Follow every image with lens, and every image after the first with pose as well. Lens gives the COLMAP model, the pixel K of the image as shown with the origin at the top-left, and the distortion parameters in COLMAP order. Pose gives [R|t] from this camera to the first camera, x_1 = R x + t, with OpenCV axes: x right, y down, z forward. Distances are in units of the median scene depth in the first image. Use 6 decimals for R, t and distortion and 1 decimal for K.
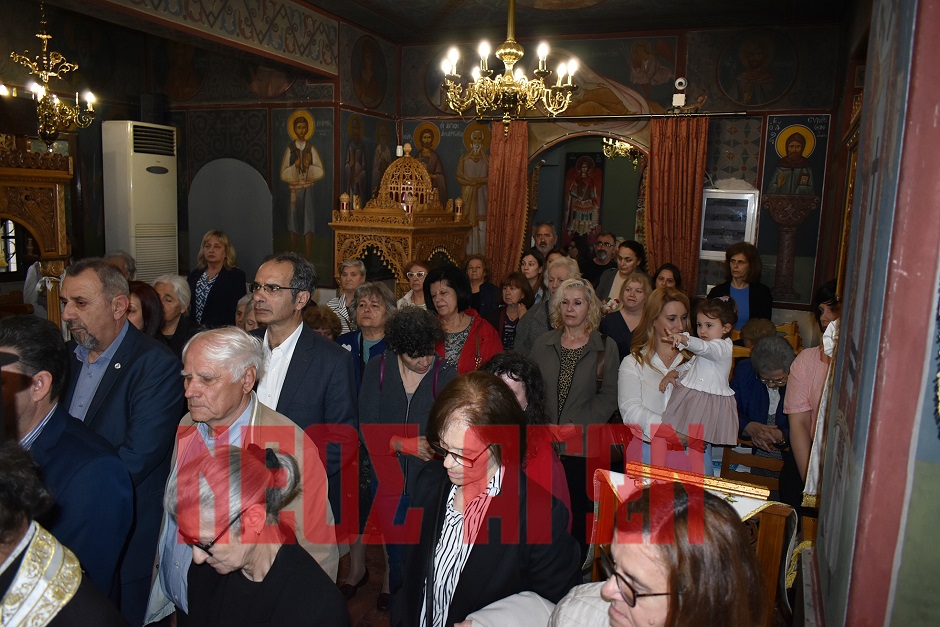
lens RADIAL K [[725.9, 0, 470.0], [0, 725.9, 313.5], [0, 0, 1]] dist [-0.024184, 0.017733]
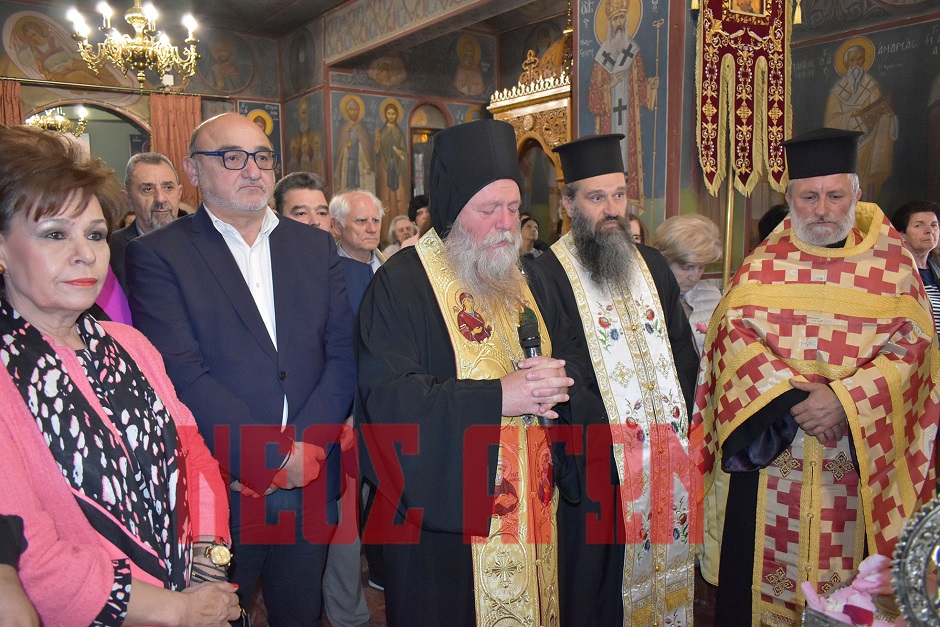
lens RADIAL K [[725.9, 0, 470.0], [0, 725.9, 313.5], [0, 0, 1]] dist [-0.024184, 0.017733]
pose [[0.518786, -0.140962, 0.843203, -0.494086], [0.152321, 0.985772, 0.071080, 0.069154], [-0.841225, 0.091562, 0.532876, -0.002106]]
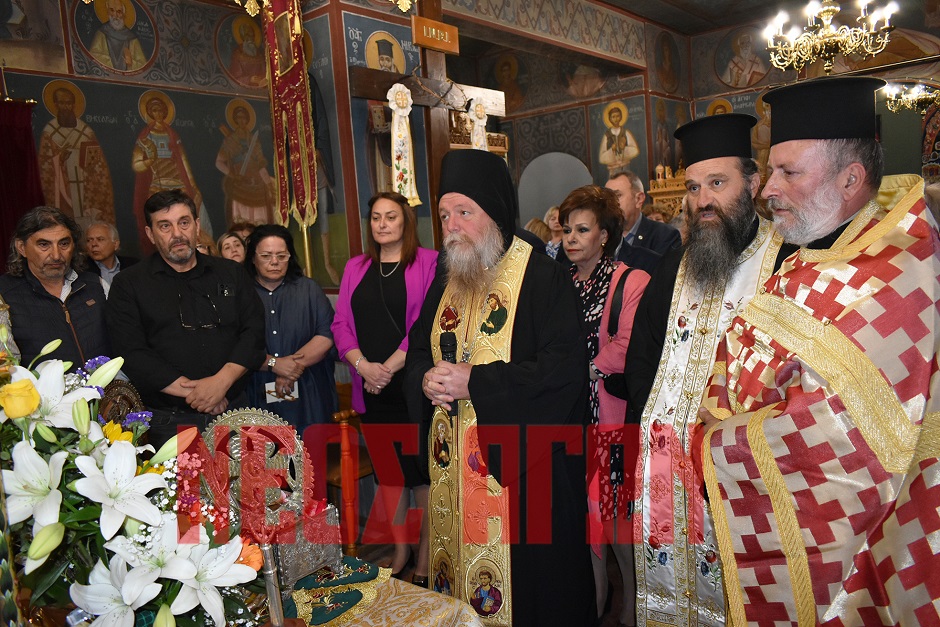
lens RADIAL K [[725.9, 0, 470.0], [0, 725.9, 313.5], [0, 0, 1]] dist [-0.024184, 0.017733]
pose [[0.949810, -0.072143, -0.304395, -0.124255], [0.062276, 0.997174, -0.042014, 0.104834], [0.306566, 0.020949, 0.951619, -0.207900]]
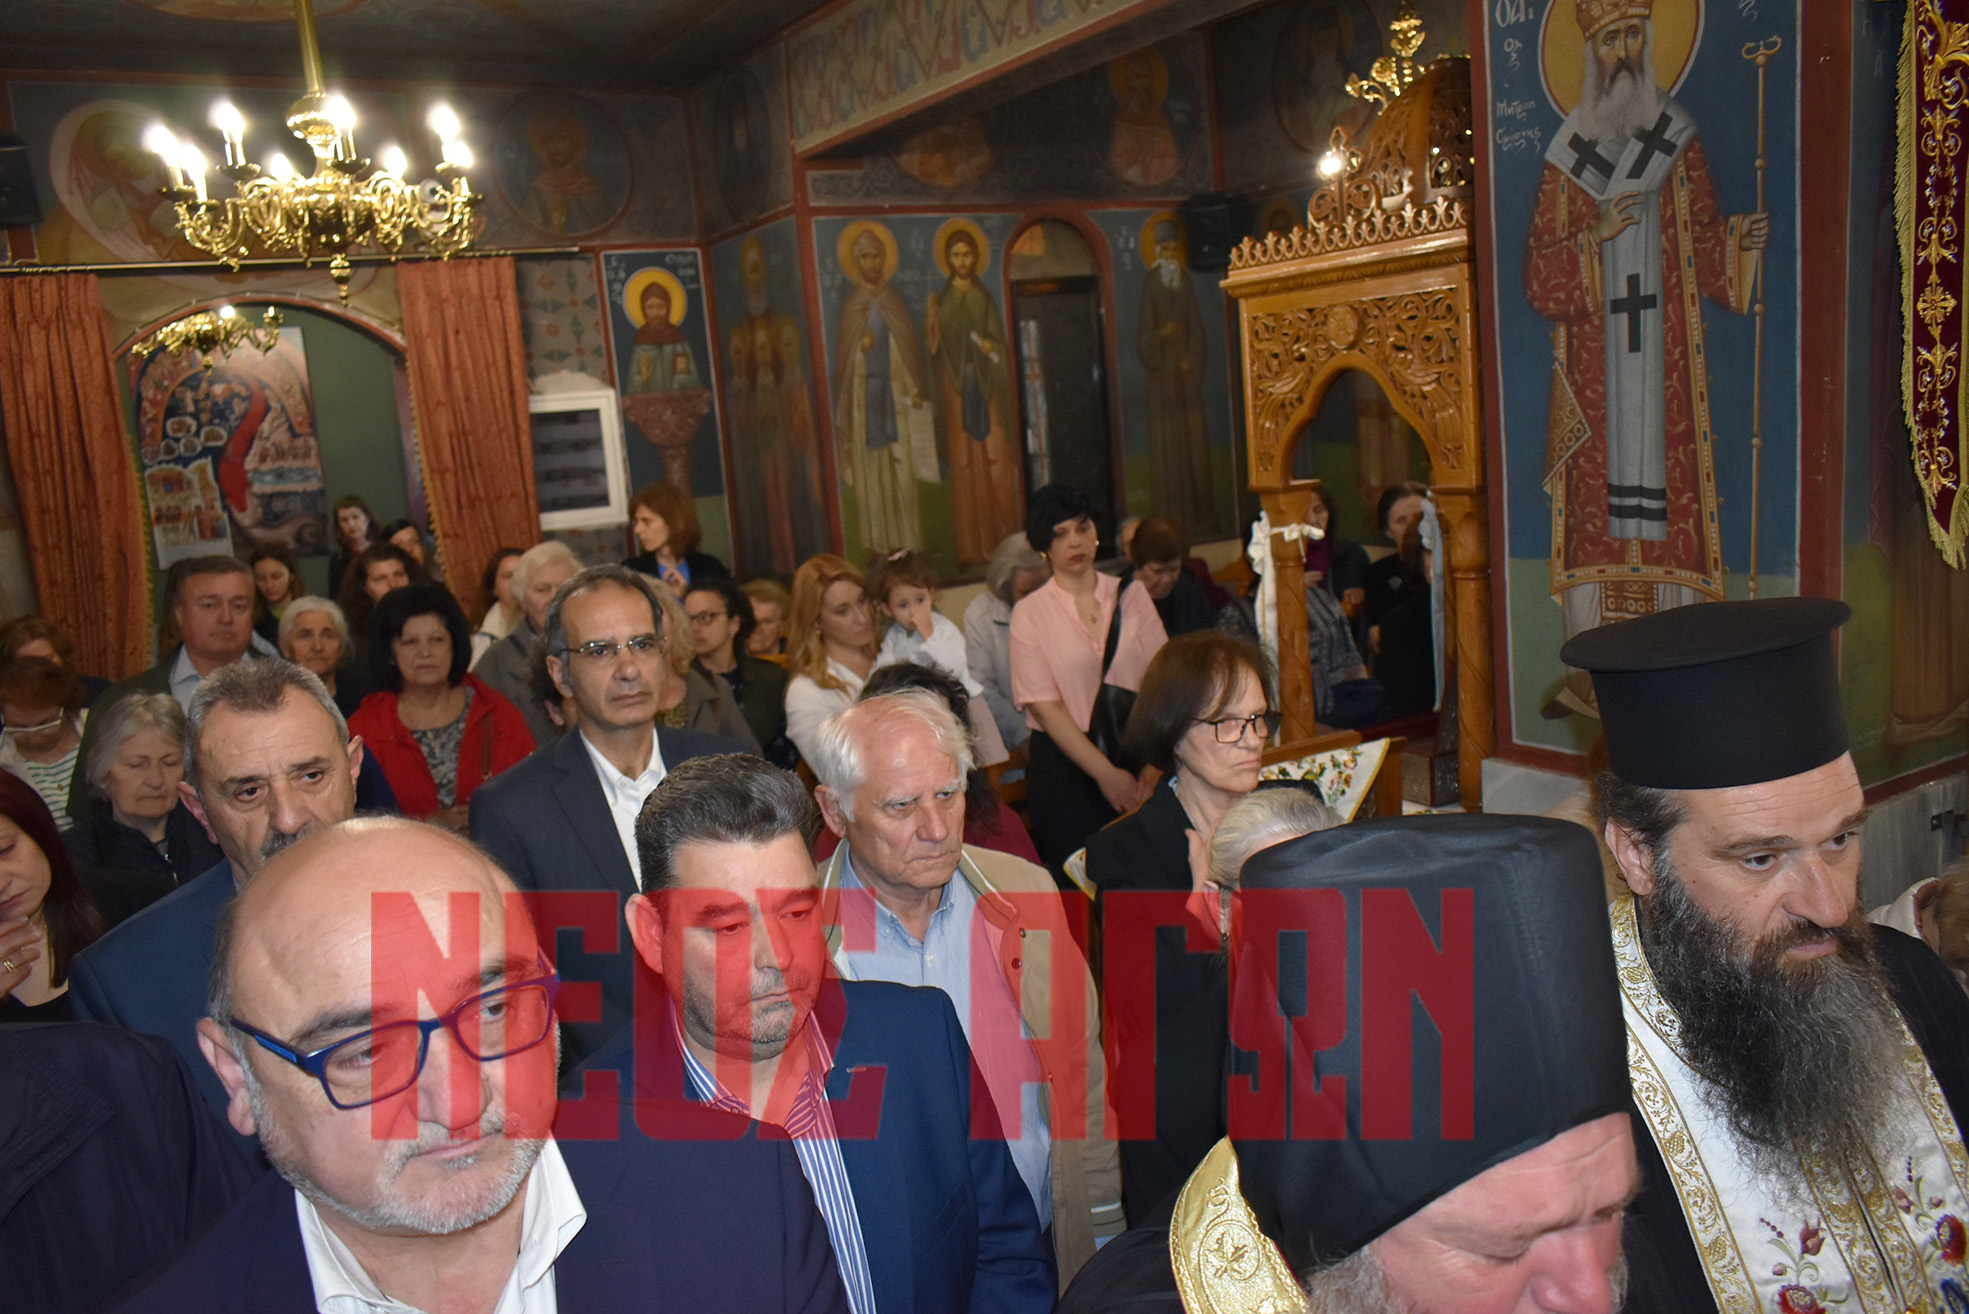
lens RADIAL K [[1520.5, 0, 984.5], [0, 1520.5, 657.0], [0, 0, 1]] dist [-0.024184, 0.017733]
pose [[0.594925, -0.215805, 0.774269, -0.356269], [0.220420, 0.970158, 0.101040, -0.027353], [-0.772968, 0.110553, 0.624739, 0.086723]]
